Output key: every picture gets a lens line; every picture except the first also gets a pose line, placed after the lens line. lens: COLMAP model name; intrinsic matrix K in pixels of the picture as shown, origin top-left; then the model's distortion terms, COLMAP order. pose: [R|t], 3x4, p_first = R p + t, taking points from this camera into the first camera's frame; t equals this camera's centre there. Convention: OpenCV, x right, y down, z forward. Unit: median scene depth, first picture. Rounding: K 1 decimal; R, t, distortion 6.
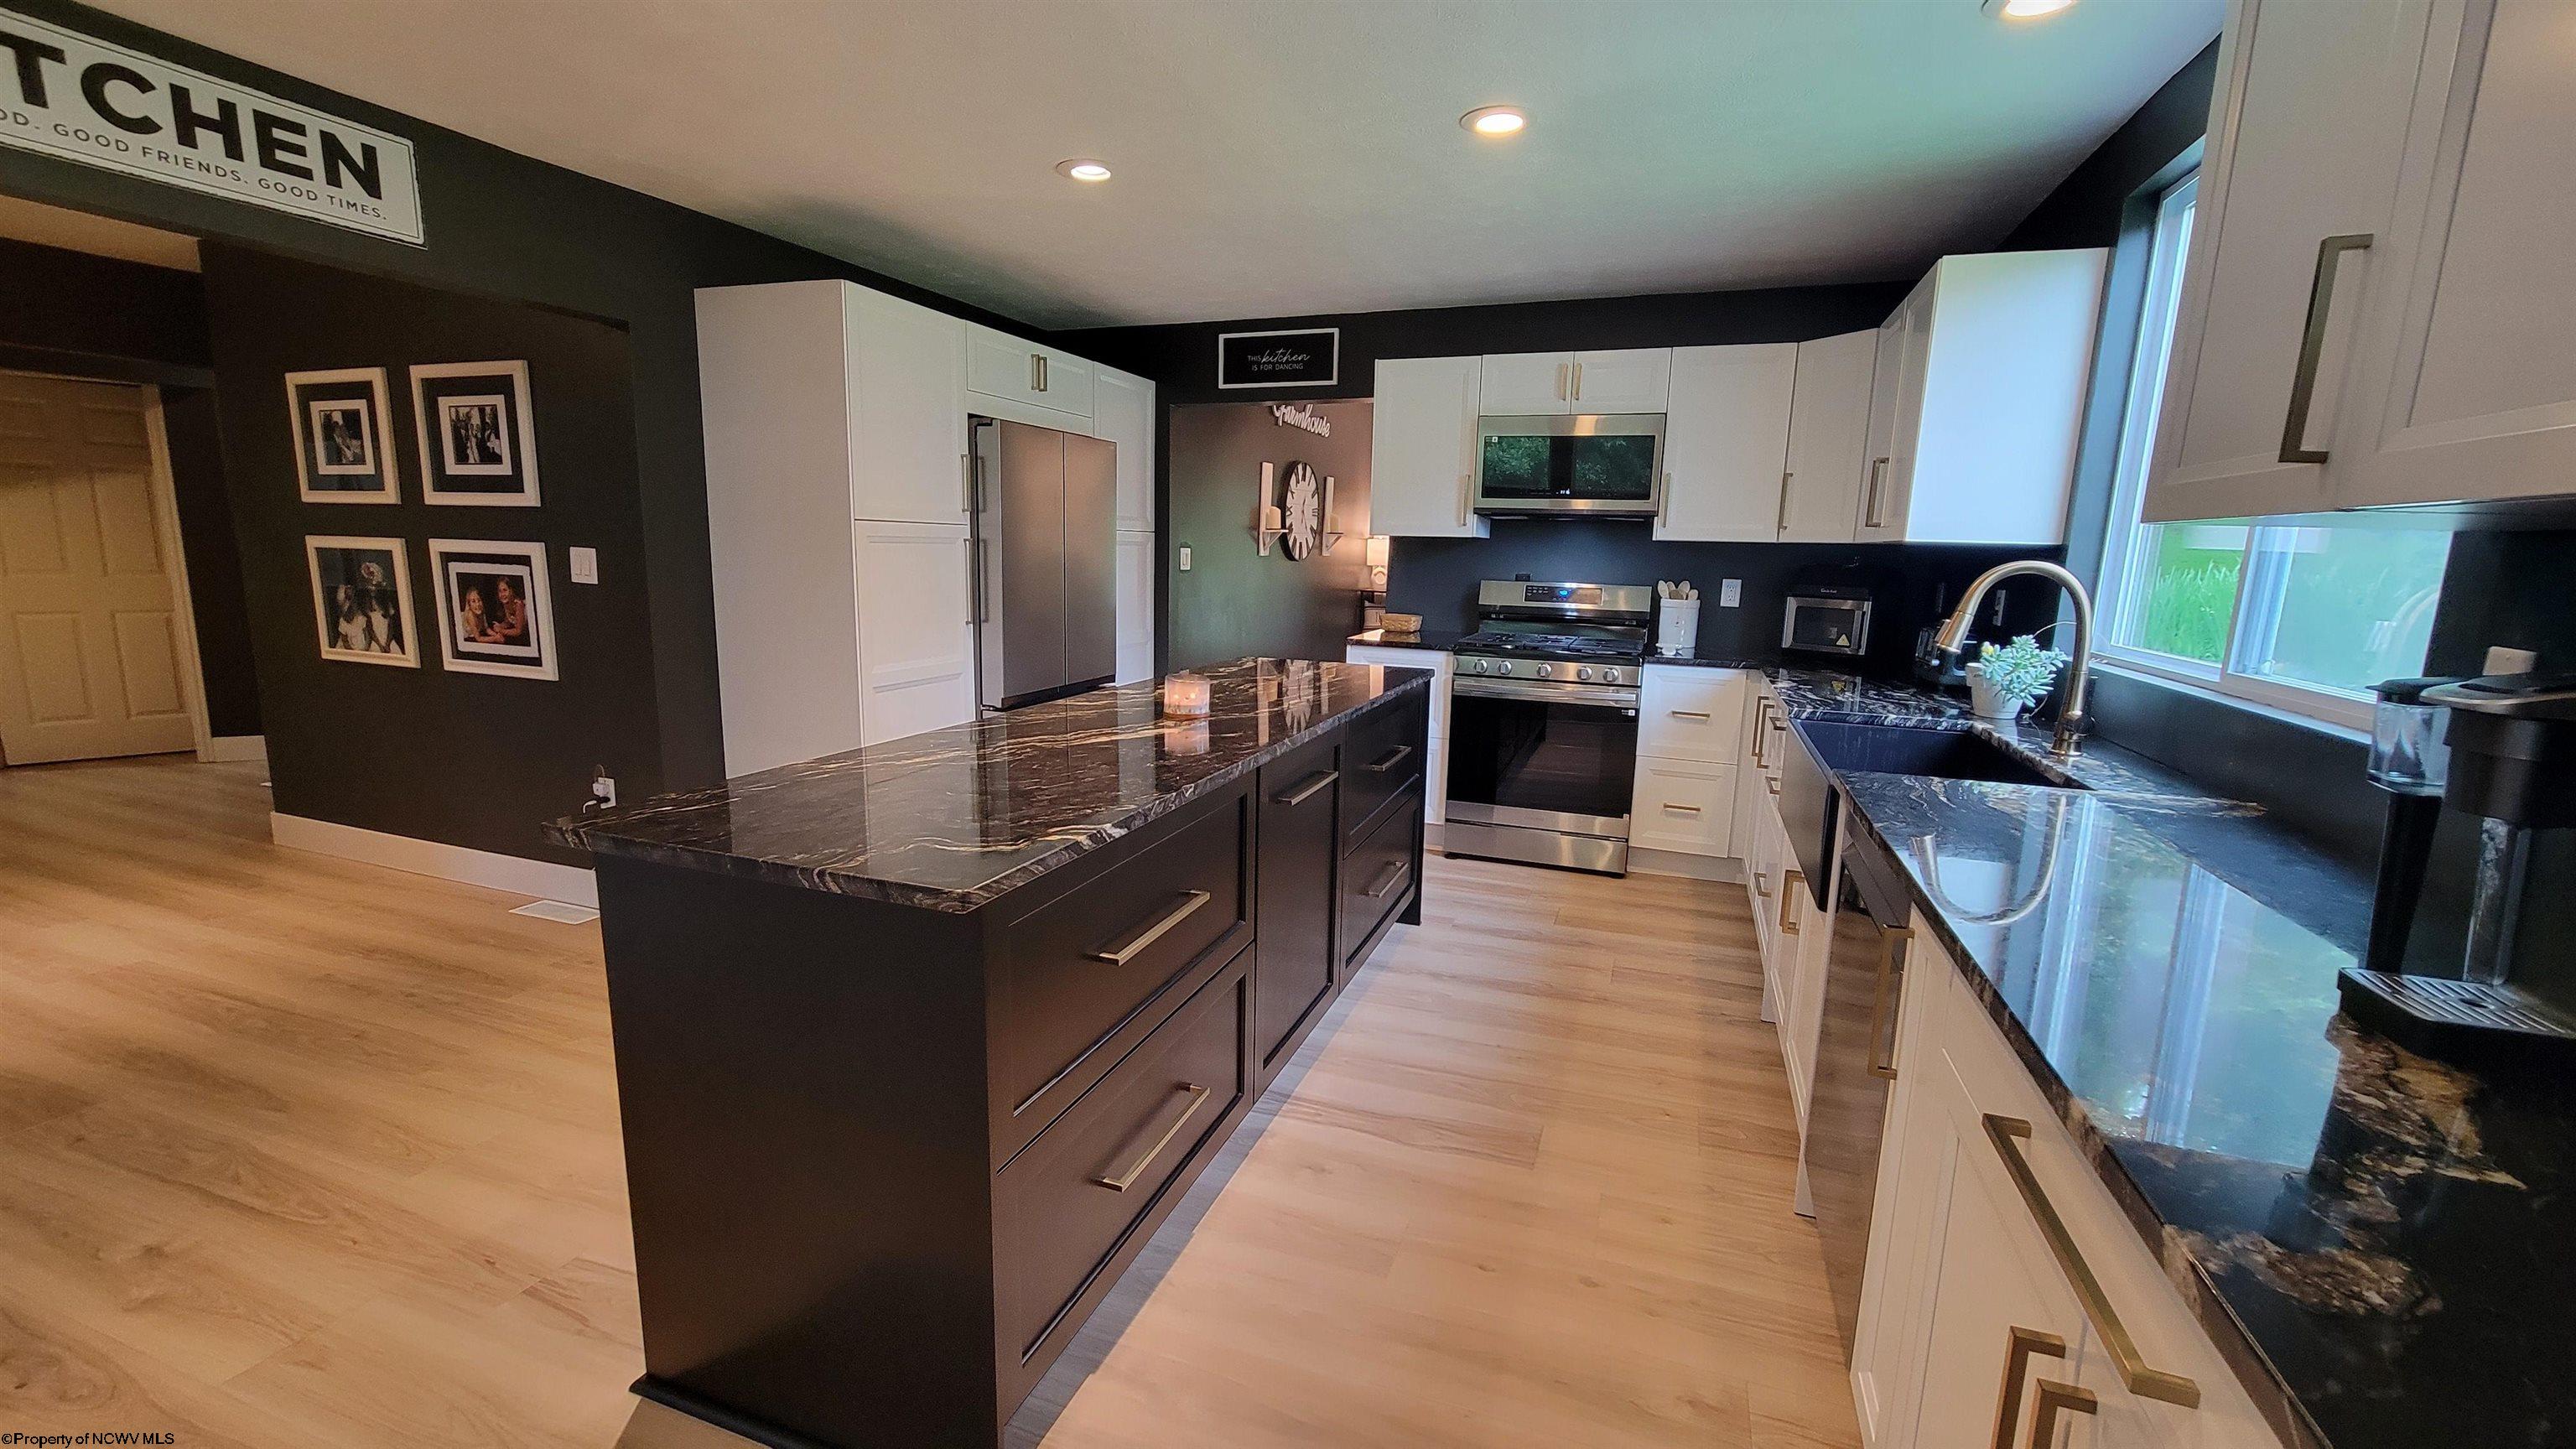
lens RADIAL K [[1049.4, 0, 1288.0], [0, 1049.4, 724.5], [0, 0, 1]] dist [-0.001900, 0.000053]
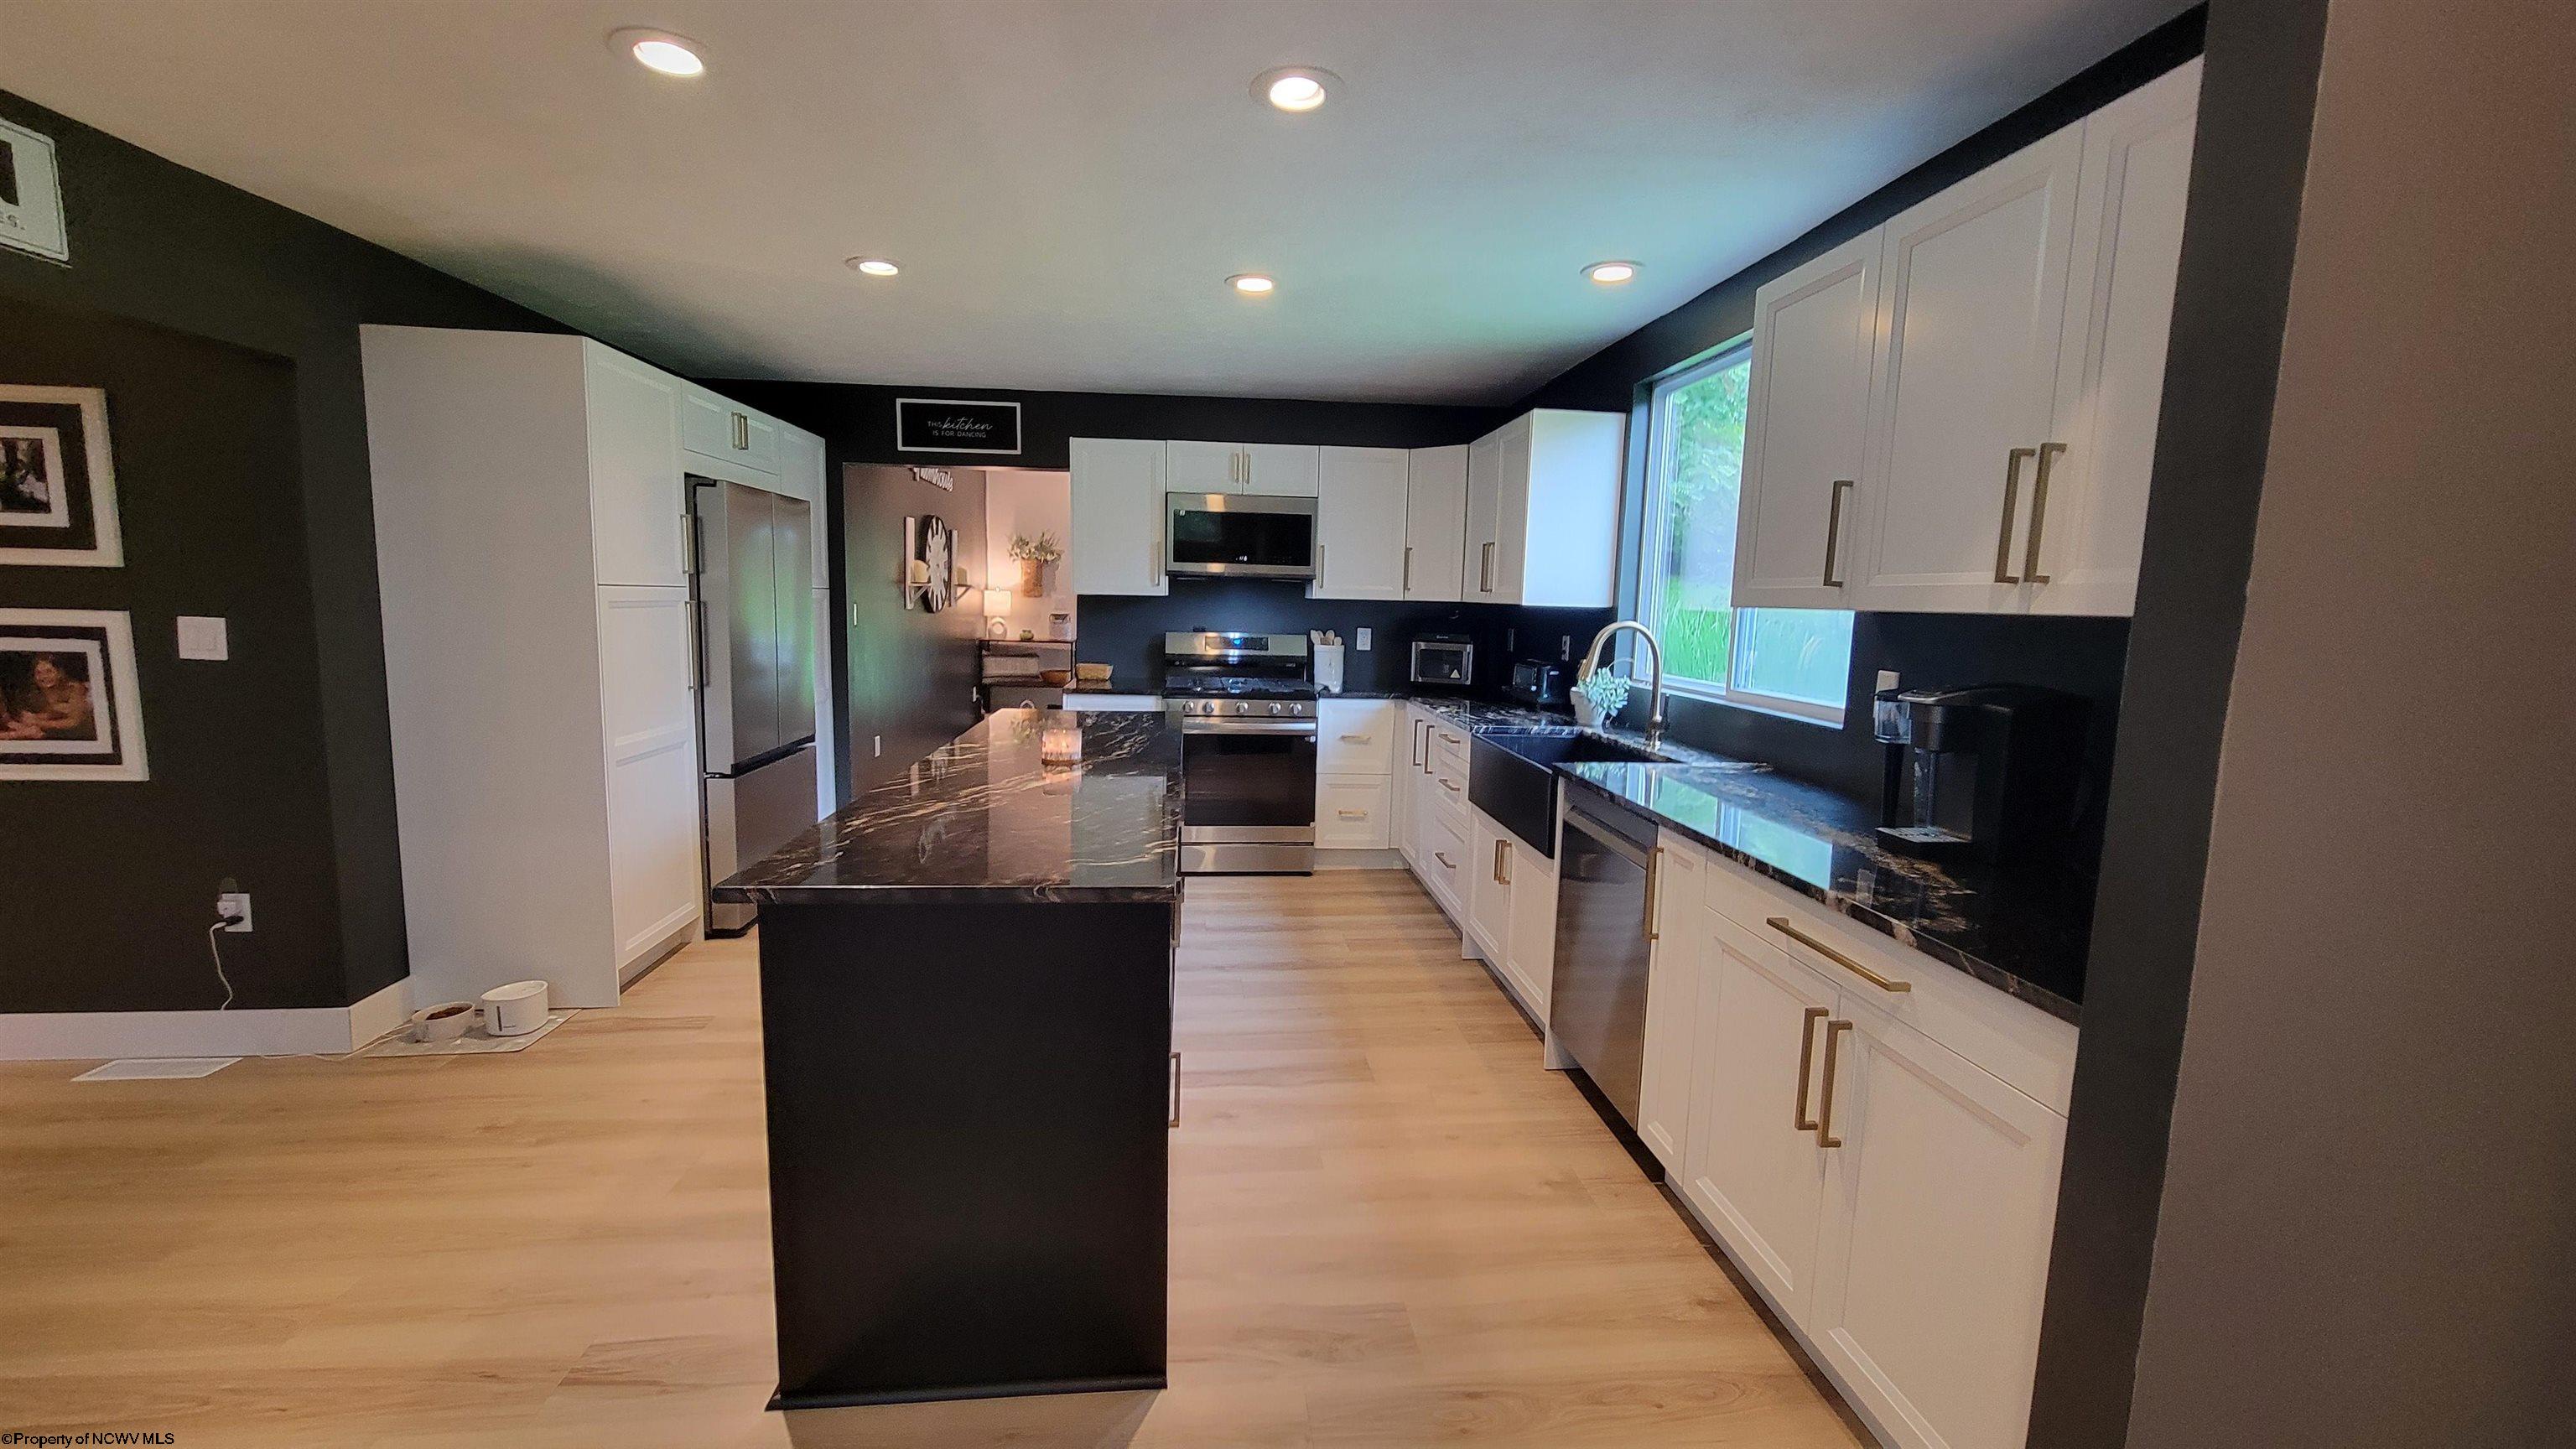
lens RADIAL K [[1049.4, 0, 1288.0], [0, 1049.4, 724.5], [0, 0, 1]] dist [-0.001900, 0.000053]
pose [[0.901394, -0.055922, 0.429374, -0.247268], [0.072262, 0.997147, -0.021832, -0.003720], [-0.426928, 0.050707, 0.902863, -0.106087]]
